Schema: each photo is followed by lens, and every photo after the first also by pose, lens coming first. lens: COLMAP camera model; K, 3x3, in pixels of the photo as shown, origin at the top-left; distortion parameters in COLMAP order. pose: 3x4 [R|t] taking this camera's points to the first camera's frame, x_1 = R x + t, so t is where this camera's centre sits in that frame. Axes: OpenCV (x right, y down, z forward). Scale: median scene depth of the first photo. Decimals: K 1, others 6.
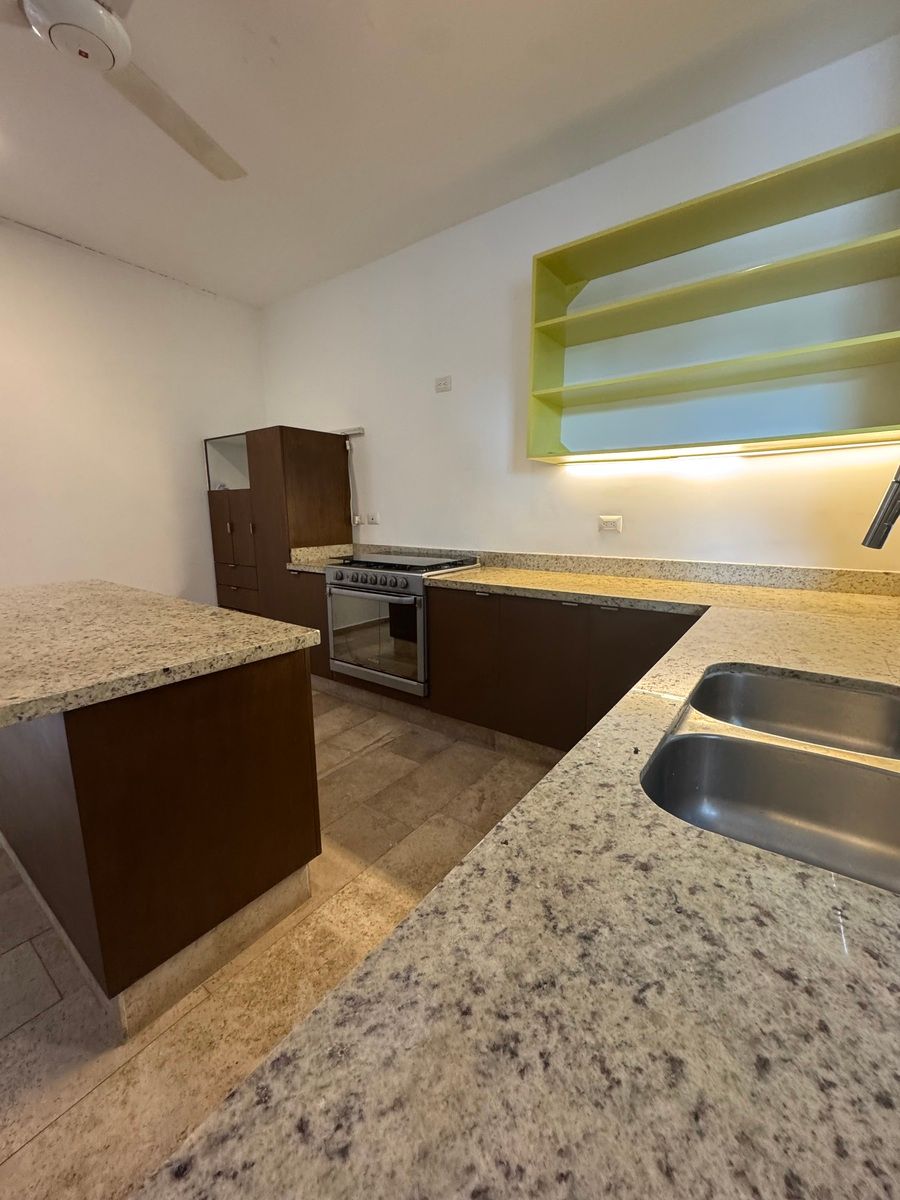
lens RADIAL K [[479.8, 0, 450.0], [0, 479.8, 600.0], [0, 0, 1]] dist [-0.001670, -0.000045]
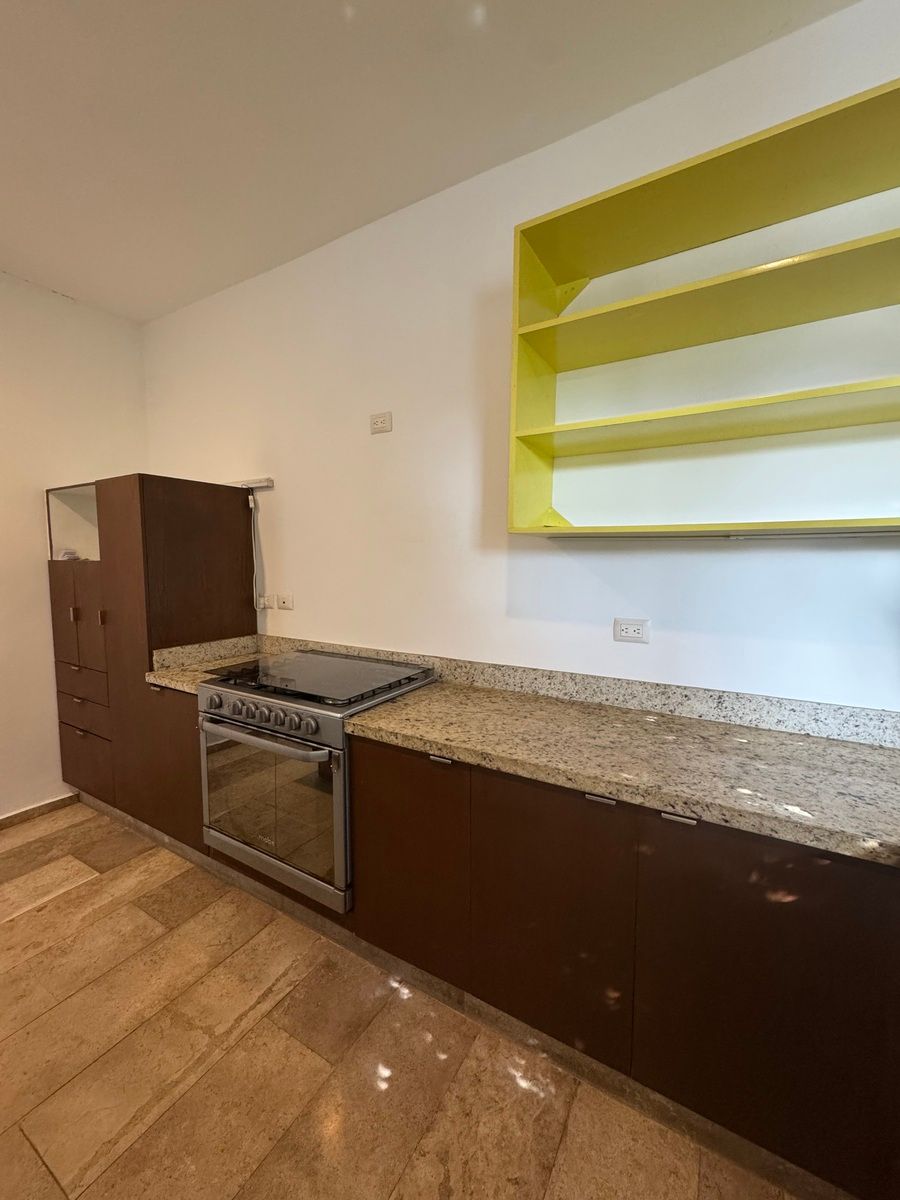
lens RADIAL K [[479.8, 0, 450.0], [0, 479.8, 600.0], [0, 0, 1]] dist [-0.001670, -0.000045]
pose [[0.994846, -0.002076, 0.101373, 0.016707], [0.012133, 0.995044, -0.098692, -0.125383], [-0.100666, 0.099413, 0.989941, 0.335606]]
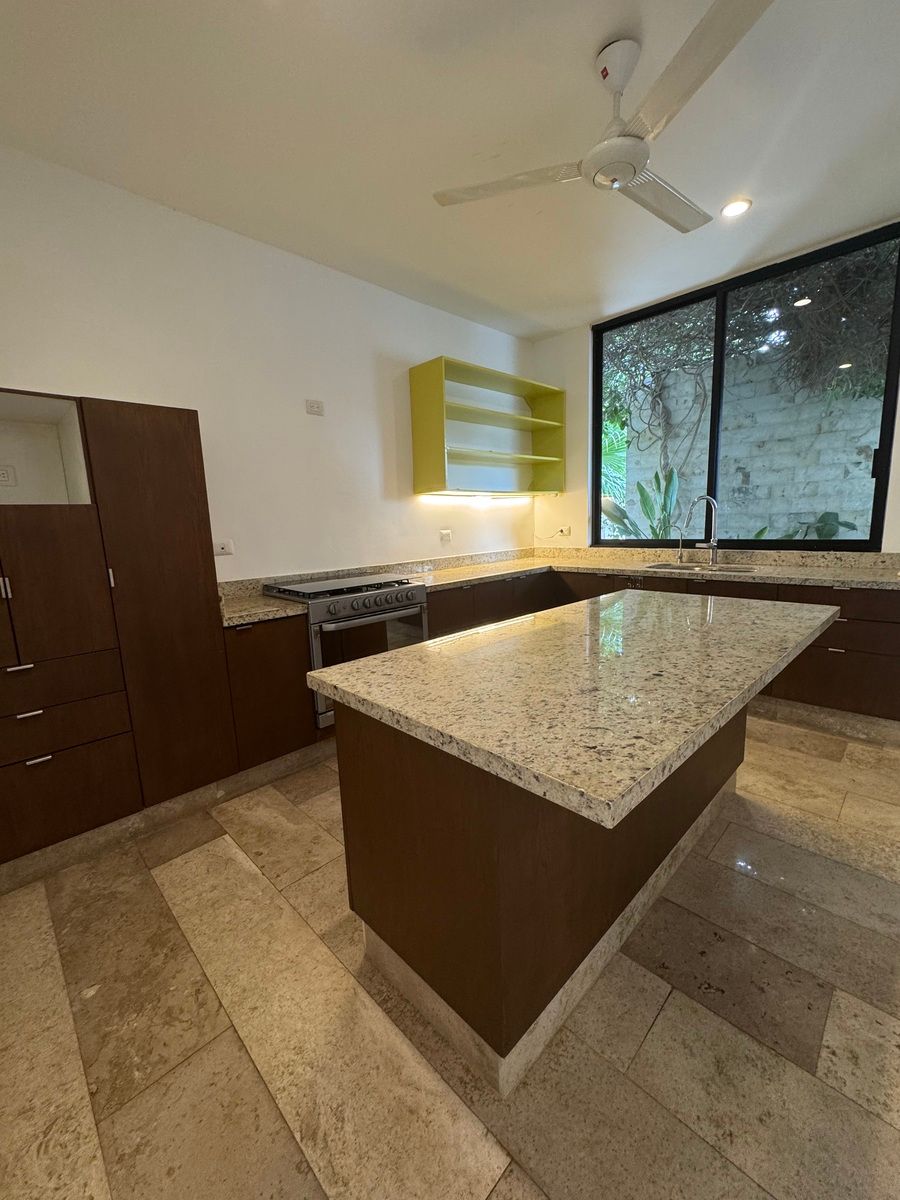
lens RADIAL K [[479.8, 0, 450.0], [0, 479.8, 600.0], [0, 0, 1]] dist [-0.001670, -0.000045]
pose [[0.160459, -0.165986, 0.972986, -1.099857], [0.214945, 0.967978, 0.129684, -0.141307], [-0.963354, 0.188330, 0.190998, 0.665588]]
